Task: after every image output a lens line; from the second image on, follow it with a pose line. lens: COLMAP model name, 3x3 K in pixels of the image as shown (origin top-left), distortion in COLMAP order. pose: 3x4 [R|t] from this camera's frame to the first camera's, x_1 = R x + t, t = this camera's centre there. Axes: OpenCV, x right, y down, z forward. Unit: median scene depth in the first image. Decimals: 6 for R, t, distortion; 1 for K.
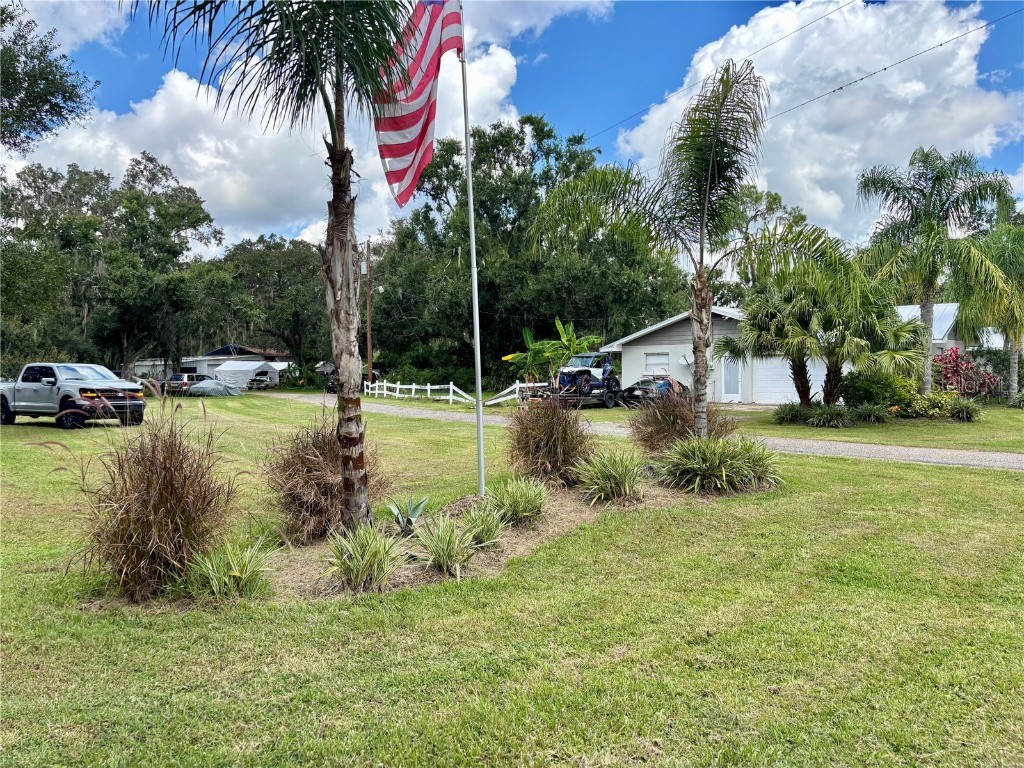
lens RADIAL K [[759.4, 0, 519.0], [0, 759.4, 389.5], [0, 0, 1]] dist [0.029642, -0.039802]
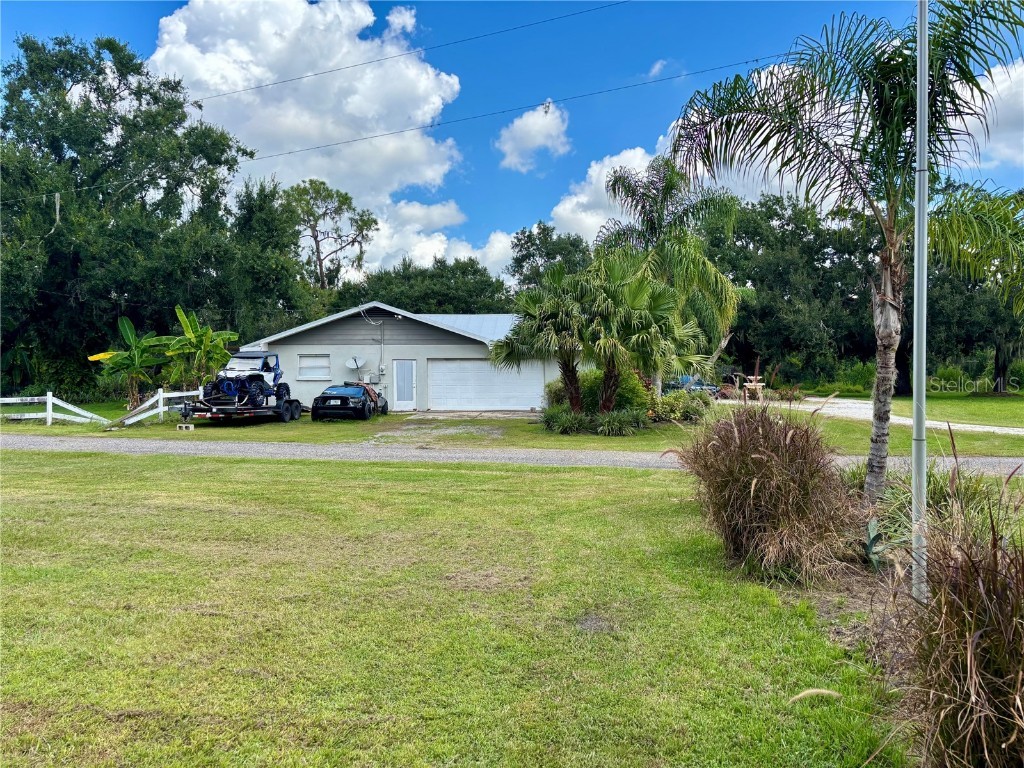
lens RADIAL K [[759.4, 0, 511.2], [0, 759.4, 386.5], [0, 0, 1]] dist [0.029642, -0.039802]
pose [[0.809376, -0.007859, 0.587238, -0.138495], [0.013673, 0.999892, -0.005465, -0.004990], [-0.587131, 0.012452, 0.809396, 0.191984]]
